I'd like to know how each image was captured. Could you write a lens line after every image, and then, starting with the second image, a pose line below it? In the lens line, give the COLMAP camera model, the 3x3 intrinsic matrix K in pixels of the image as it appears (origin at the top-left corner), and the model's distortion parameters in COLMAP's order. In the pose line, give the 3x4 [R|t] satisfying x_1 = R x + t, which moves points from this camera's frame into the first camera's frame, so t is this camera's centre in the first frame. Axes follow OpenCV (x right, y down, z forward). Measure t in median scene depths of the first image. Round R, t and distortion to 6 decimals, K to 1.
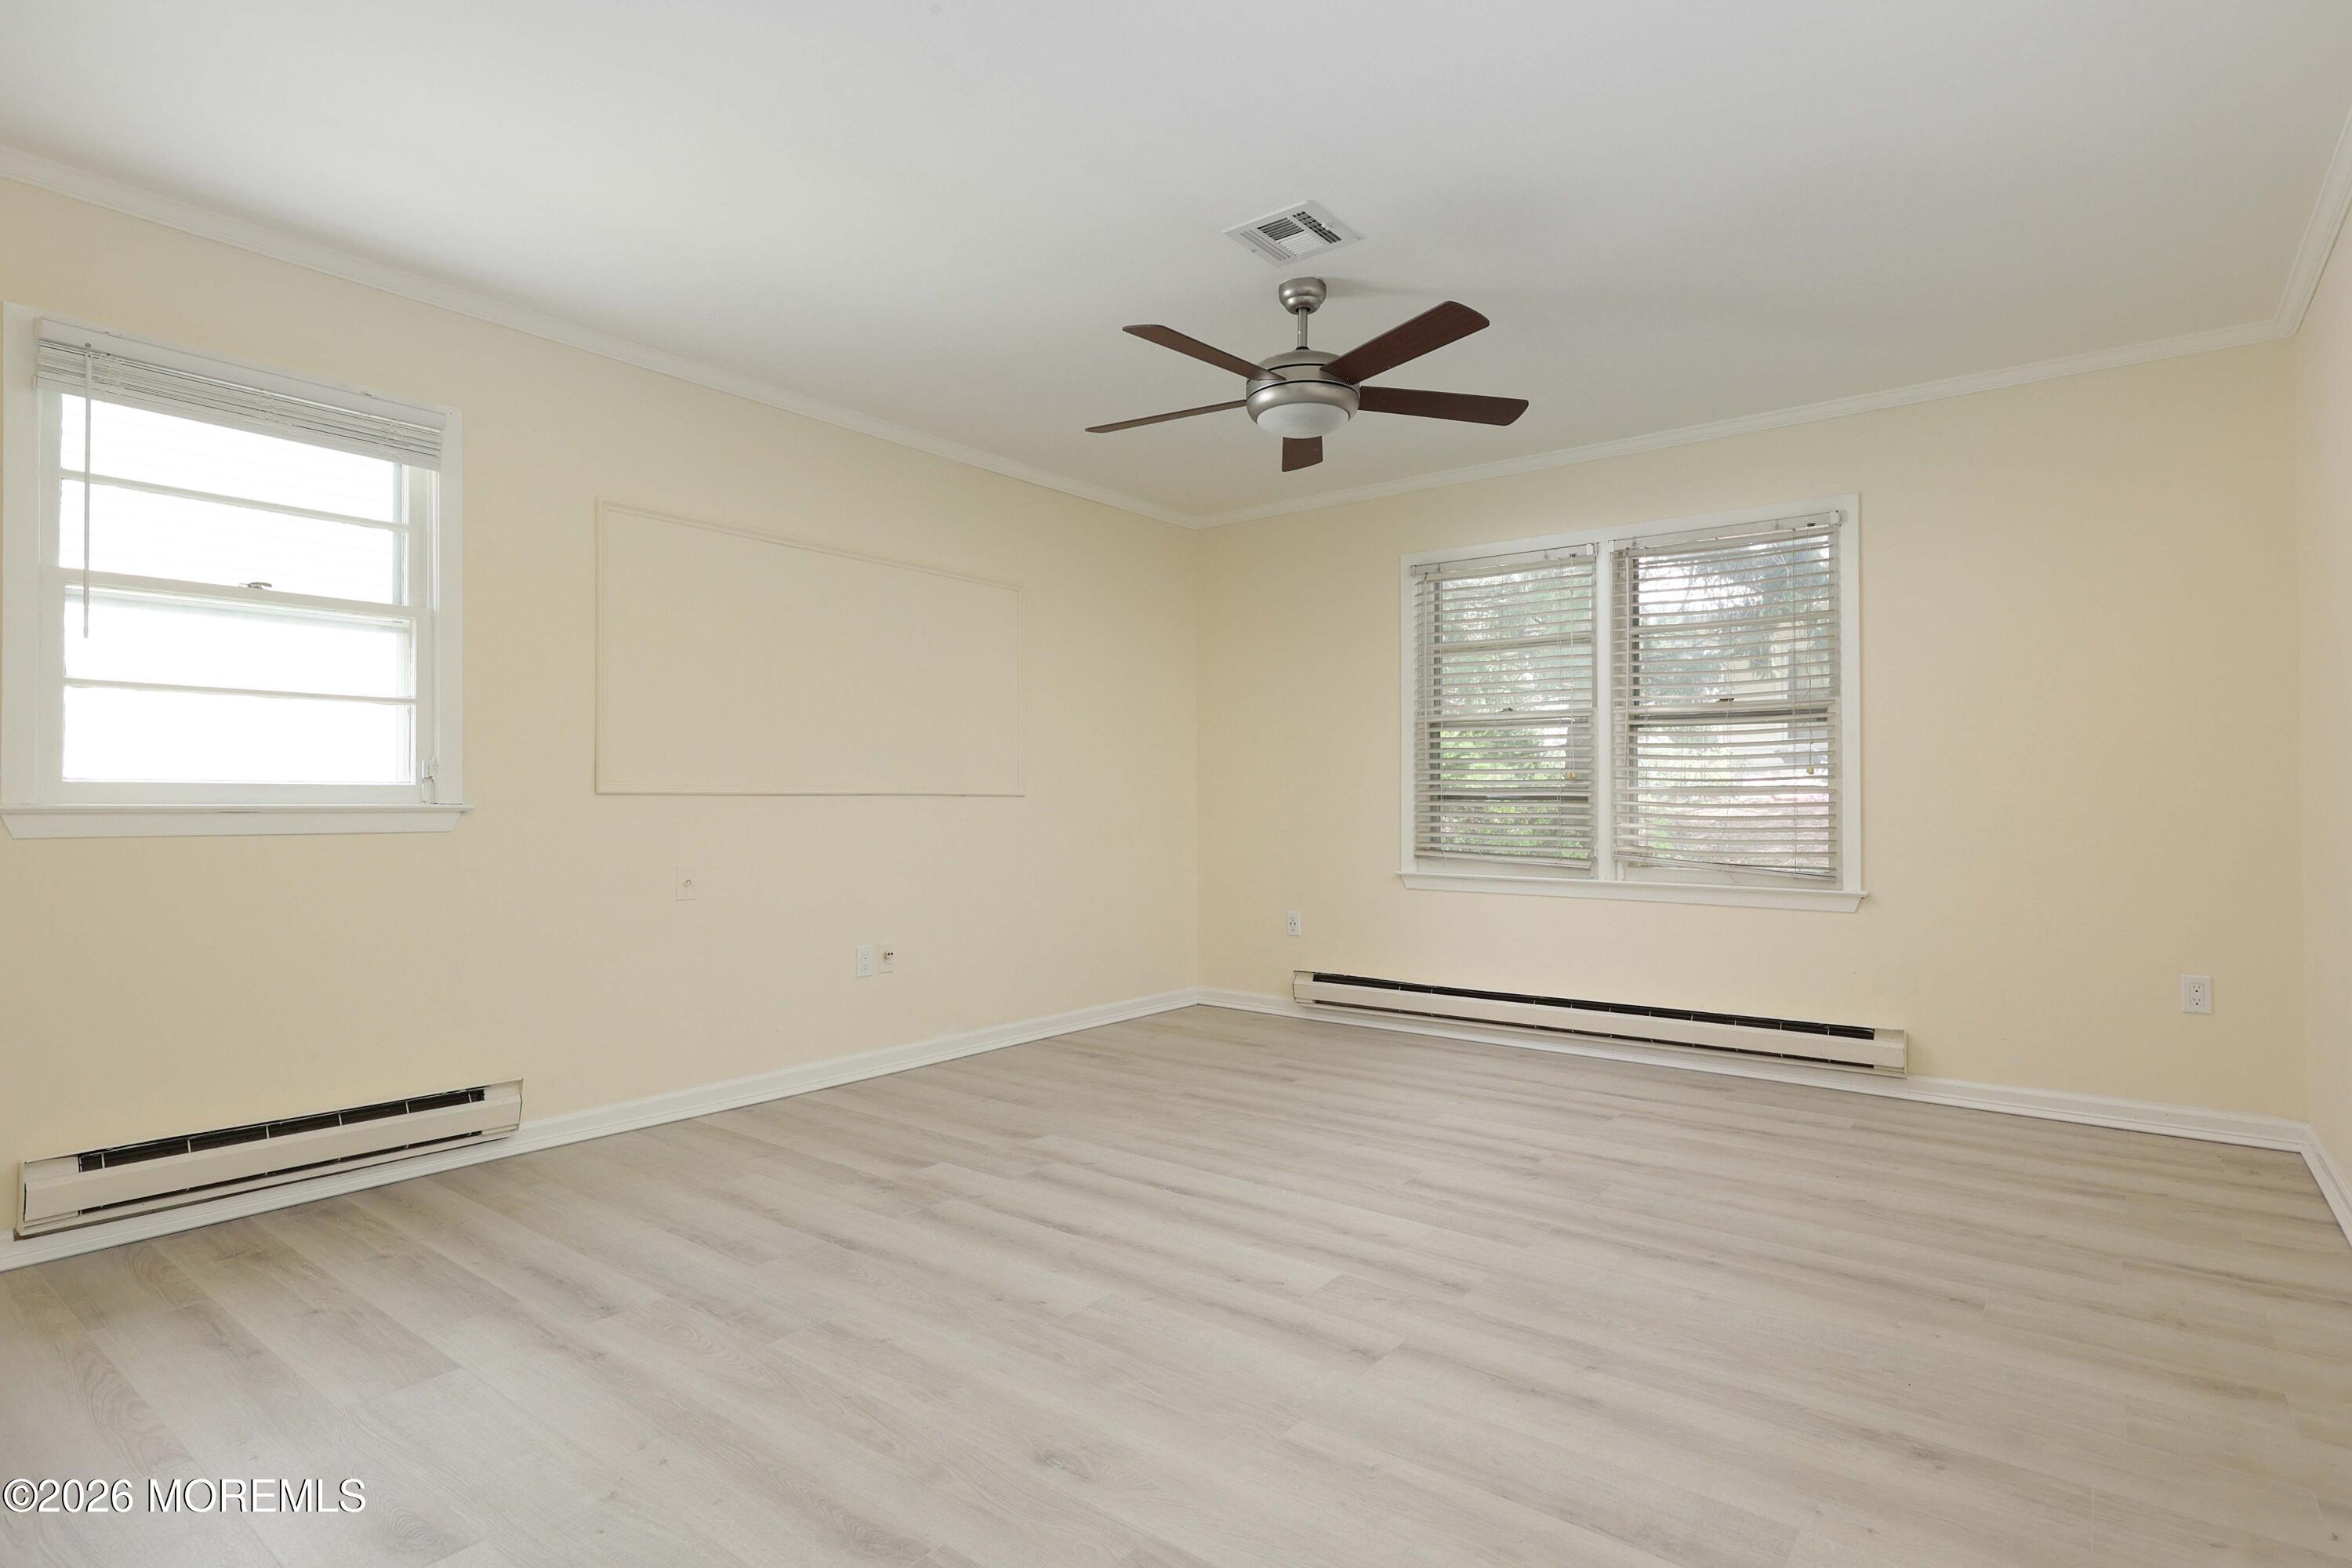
lens RADIAL K [[1212.3, 0, 1182.3], [0, 1212.3, 793.5], [0, 0, 1]] dist [-0.004260, -0.002415]
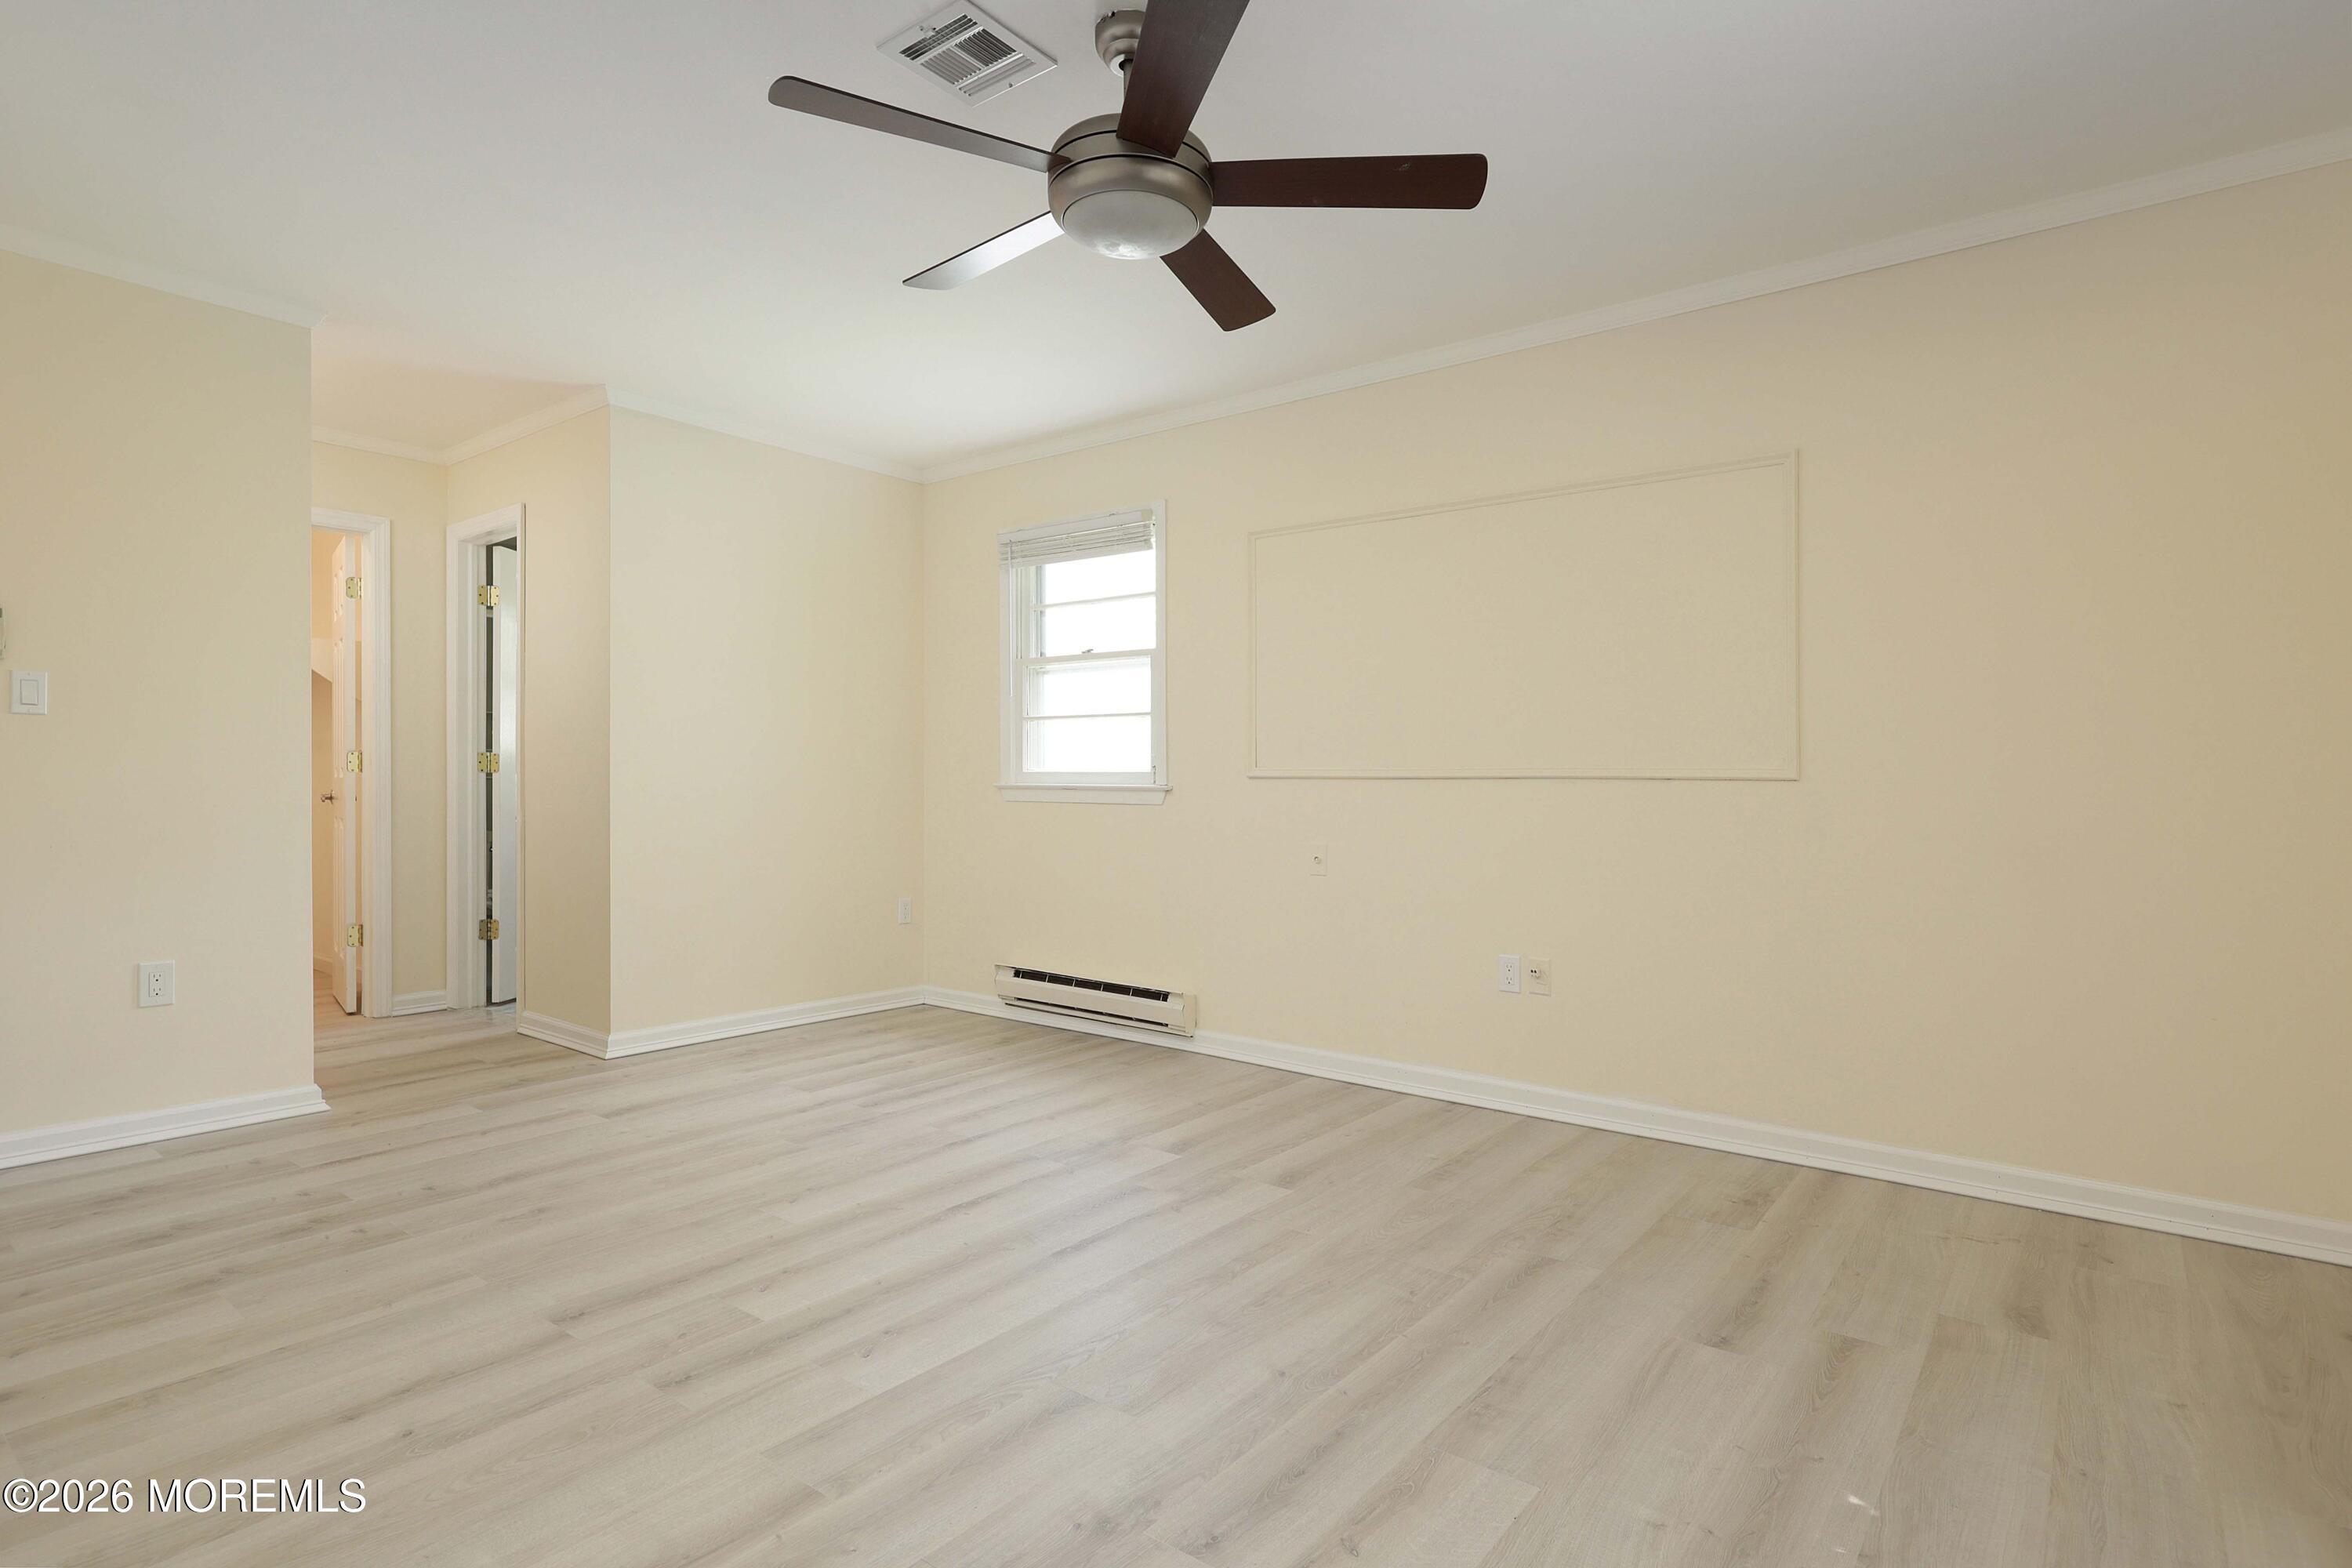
lens RADIAL K [[1212.3, 0, 1184.1], [0, 1212.3, 786.1], [0, 0, 1]] dist [-0.004260, -0.002415]
pose [[-0.021410, 0.000881, -0.999770, 0.864838], [-0.002748, 0.999996, 0.000940, 0.009078], [0.999767, 0.002768, -0.021407, 1.146926]]
